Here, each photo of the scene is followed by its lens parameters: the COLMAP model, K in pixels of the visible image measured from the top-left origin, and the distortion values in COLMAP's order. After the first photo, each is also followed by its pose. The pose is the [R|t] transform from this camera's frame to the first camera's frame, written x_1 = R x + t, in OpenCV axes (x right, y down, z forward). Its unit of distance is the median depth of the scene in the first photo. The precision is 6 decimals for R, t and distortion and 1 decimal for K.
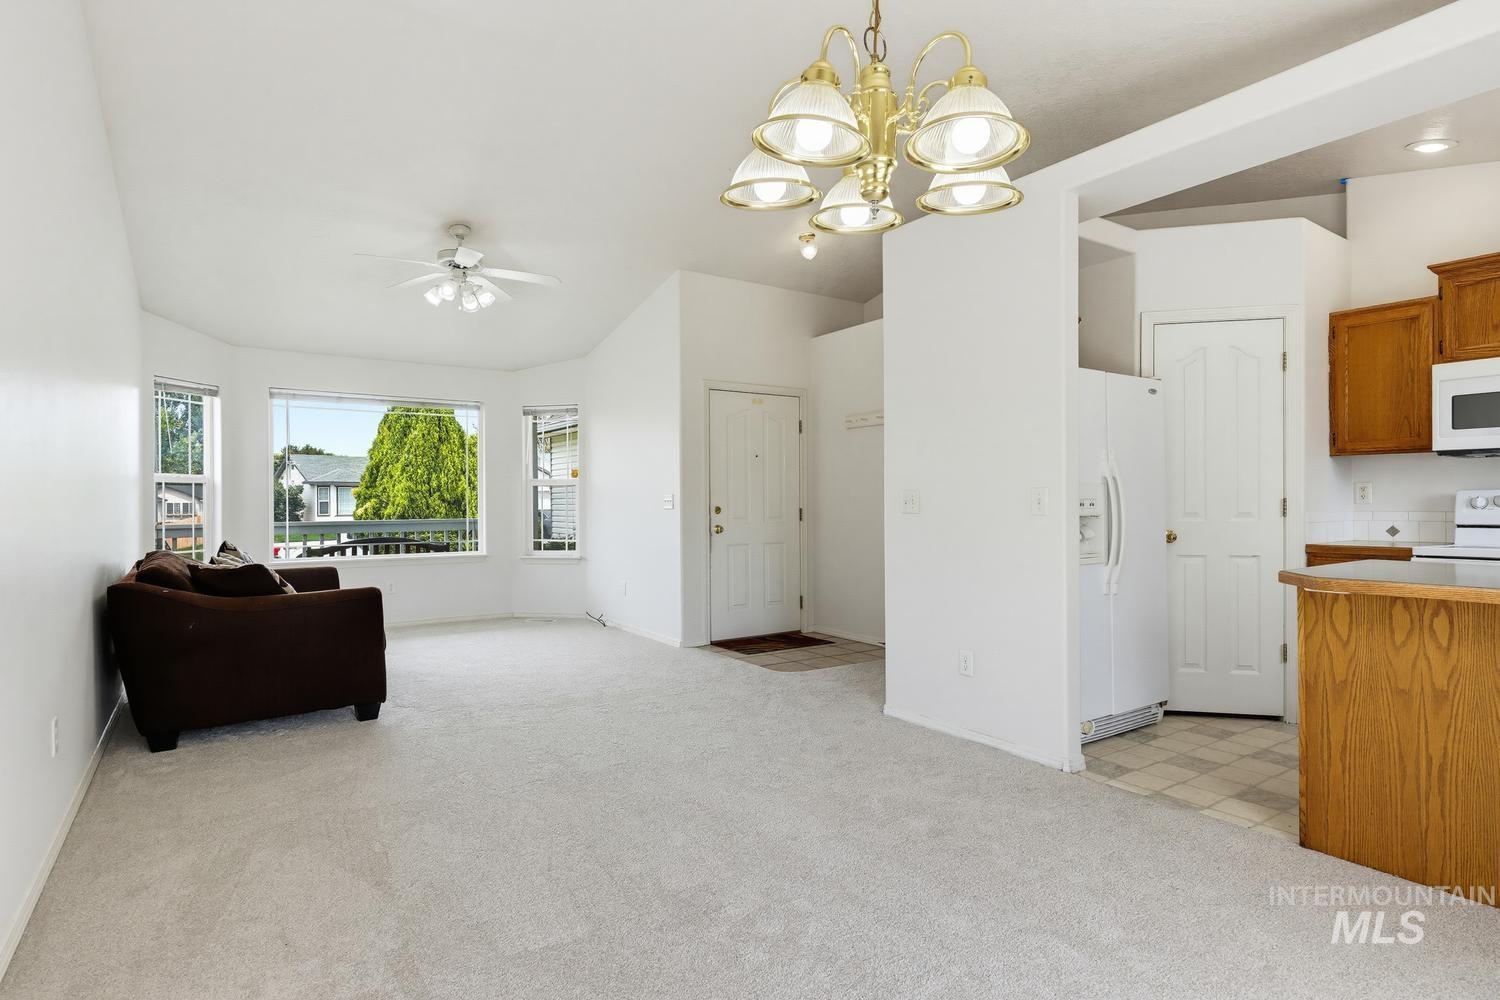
lens RADIAL K [[775.4, 0, 724.3], [0, 775.4, 490.1], [0, 0, 1]] dist [0.001388, -0.000859]
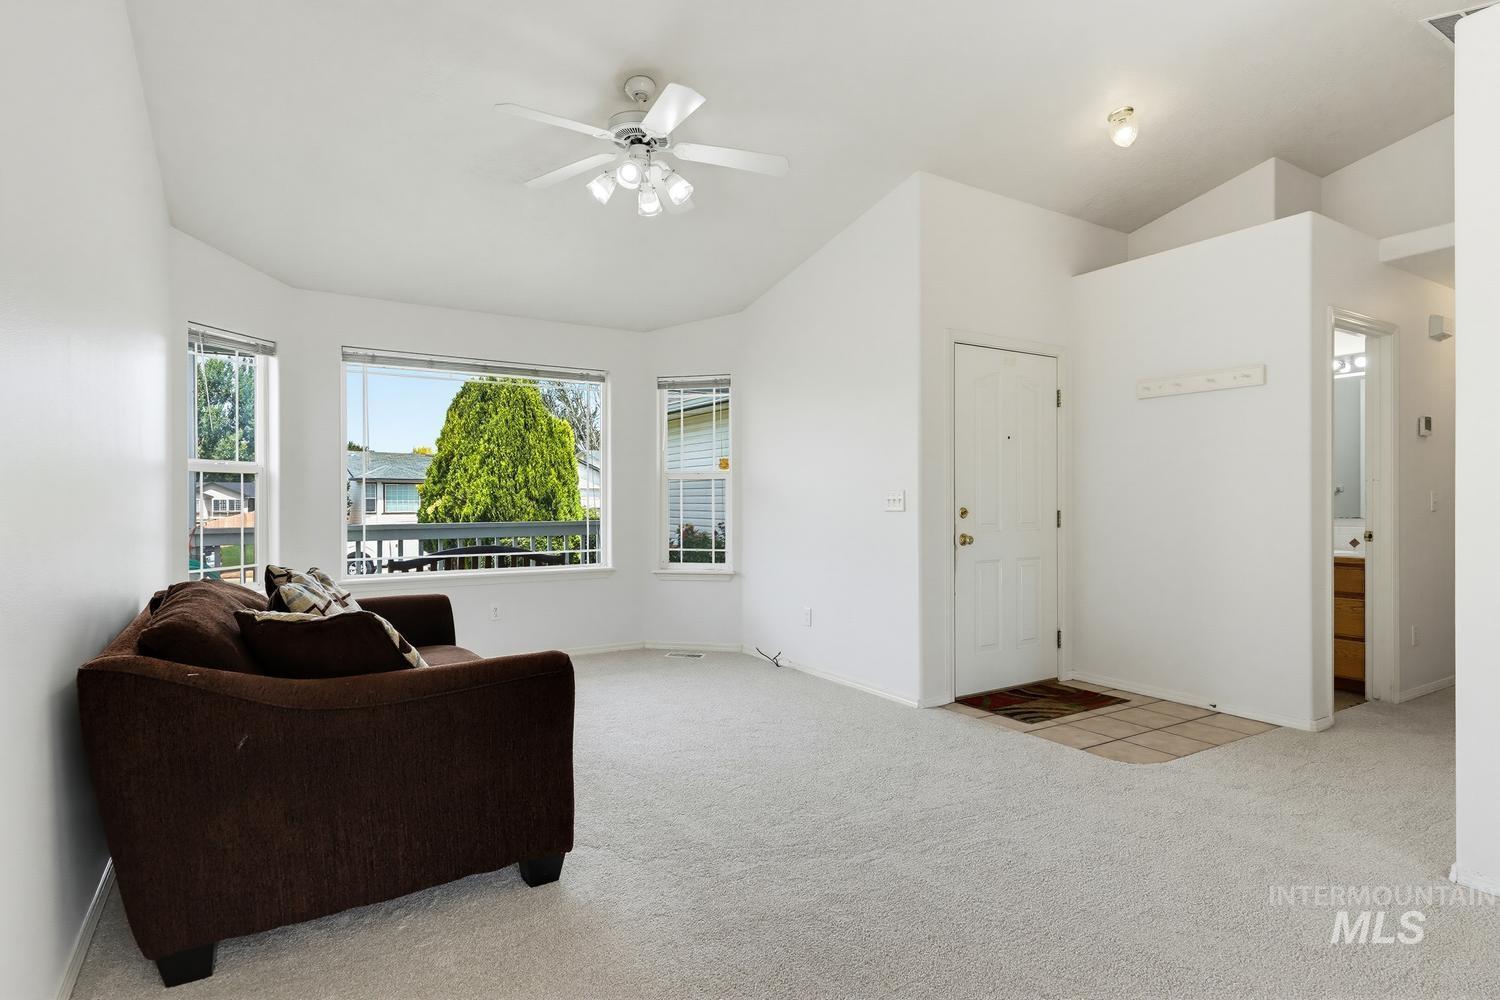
lens RADIAL K [[837.1, 0, 770.6], [0, 837.1, 486.6], [0, 0, 1]] dist [0.002113, -0.000402]
pose [[0.999379, 0.002582, -0.035151, -0.154569], [-0.002640, 0.999995, -0.001590, 0.003489], [0.035146, 0.001682, 0.999381, 0.222660]]
